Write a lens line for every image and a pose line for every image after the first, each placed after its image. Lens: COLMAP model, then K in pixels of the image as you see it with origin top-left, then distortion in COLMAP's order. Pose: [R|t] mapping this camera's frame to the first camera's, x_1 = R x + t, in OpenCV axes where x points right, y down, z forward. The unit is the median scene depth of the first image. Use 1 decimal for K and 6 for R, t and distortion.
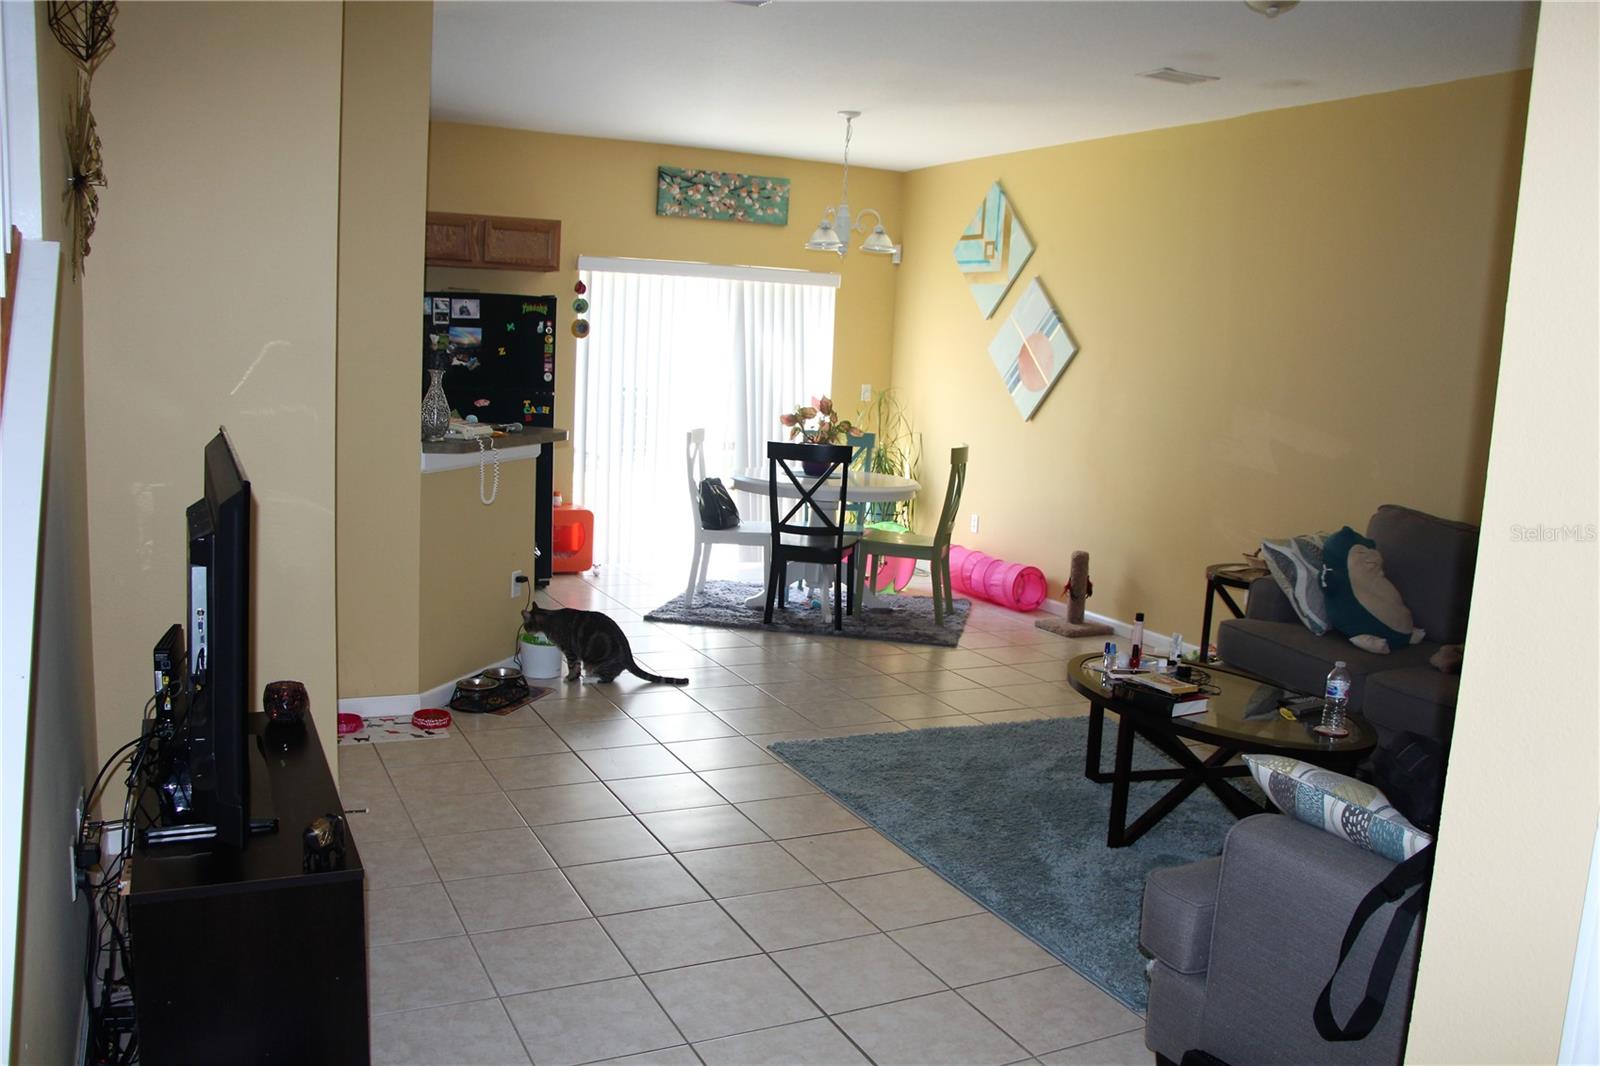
lens RADIAL K [[1328.2, 0, 797.4], [0, 1328.2, 508.7], [0, 0, 1]] dist [-0.078341, 0.004928]
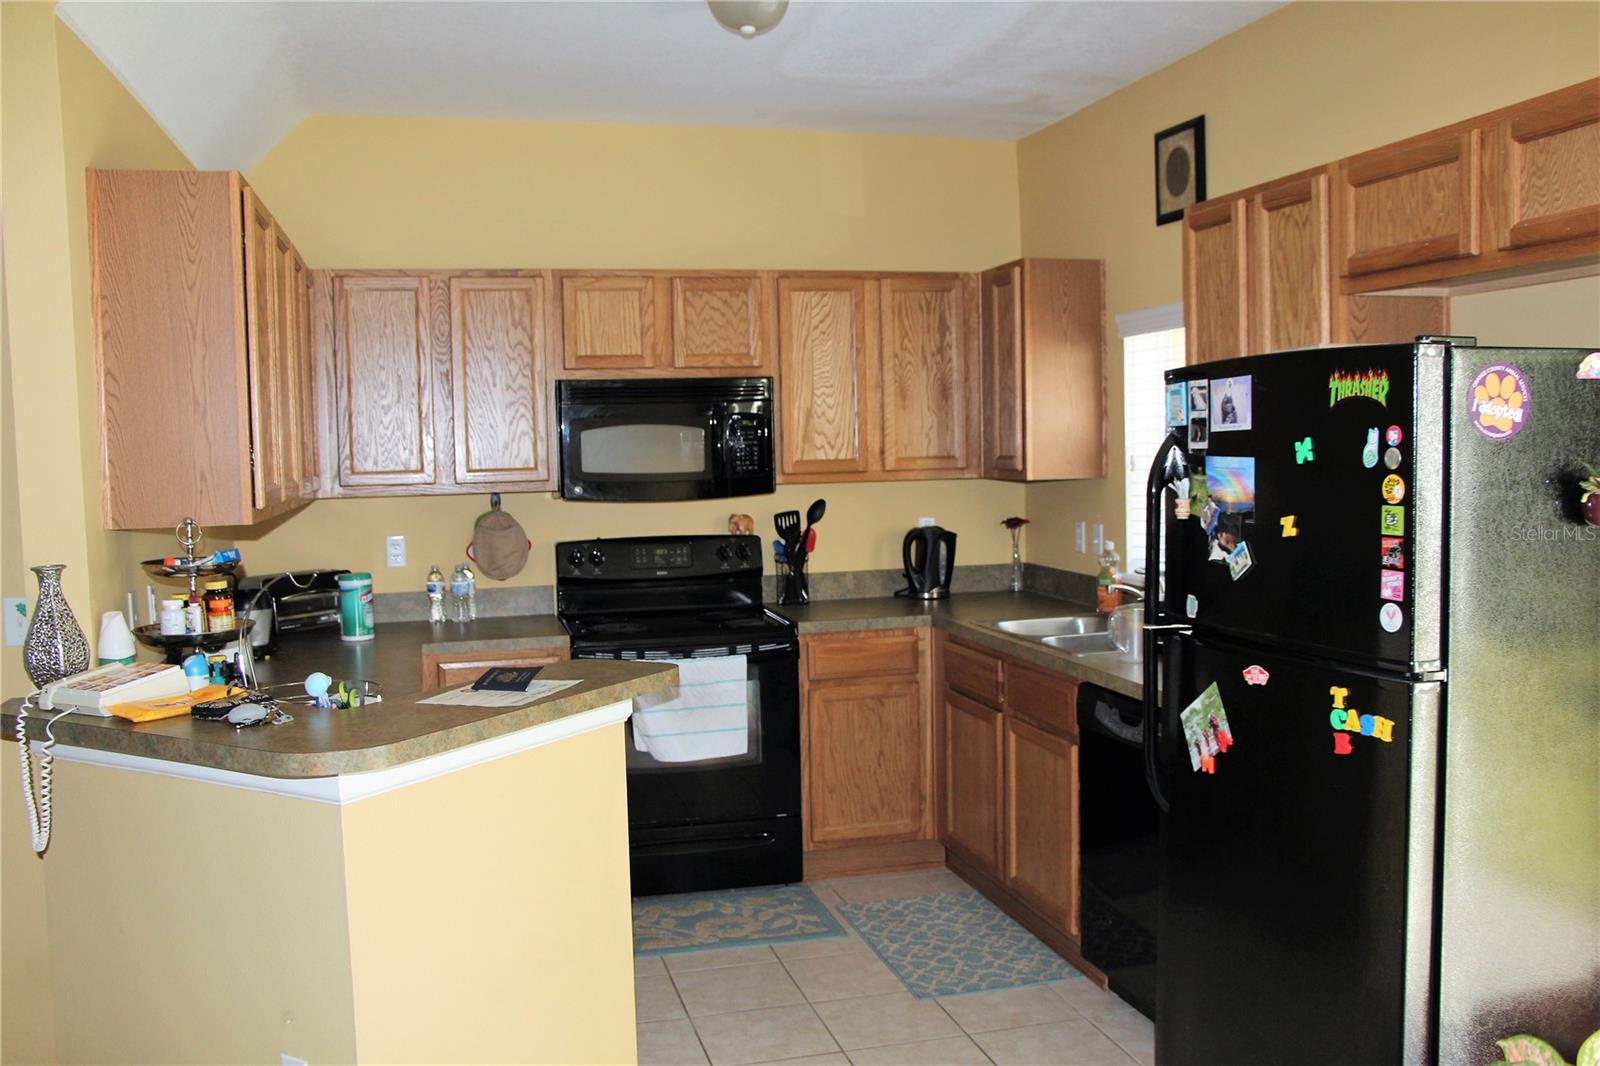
lens RADIAL K [[1442.8, 0, 800.0], [0, 1442.8, 533.0], [0, 0, 1]] dist [-0.013227, -0.006699]
pose [[-0.180765, 0.021257, -0.983297, 0.137667], [-0.120529, 0.991752, 0.043598, -0.110071], [0.976113, 0.126397, -0.176712, 0.878565]]
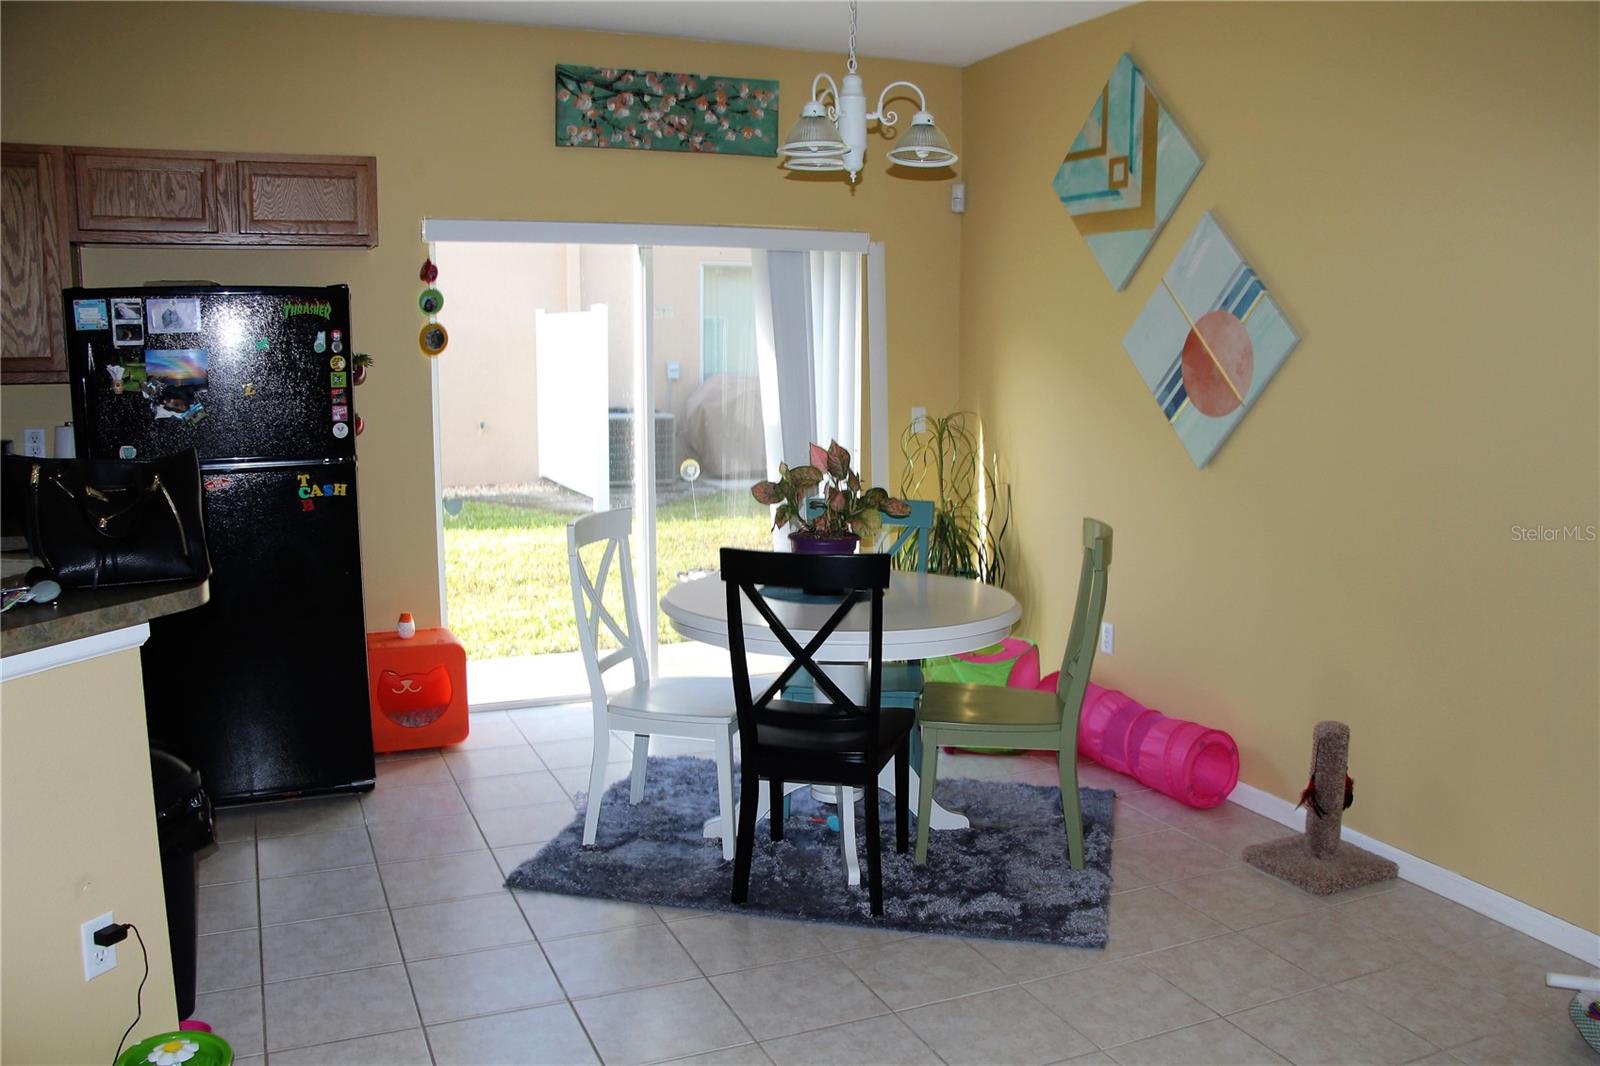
lens RADIAL K [[1328.2, 0, 797.4], [0, 1328.2, 508.7], [0, 0, 1]] dist [-0.078341, 0.004928]
pose [[0.998041, -0.039417, -0.048579, 0.028010], [0.039540, 0.999217, 0.001582, -0.056646], [0.048479, -0.003500, 0.998818, 0.431102]]
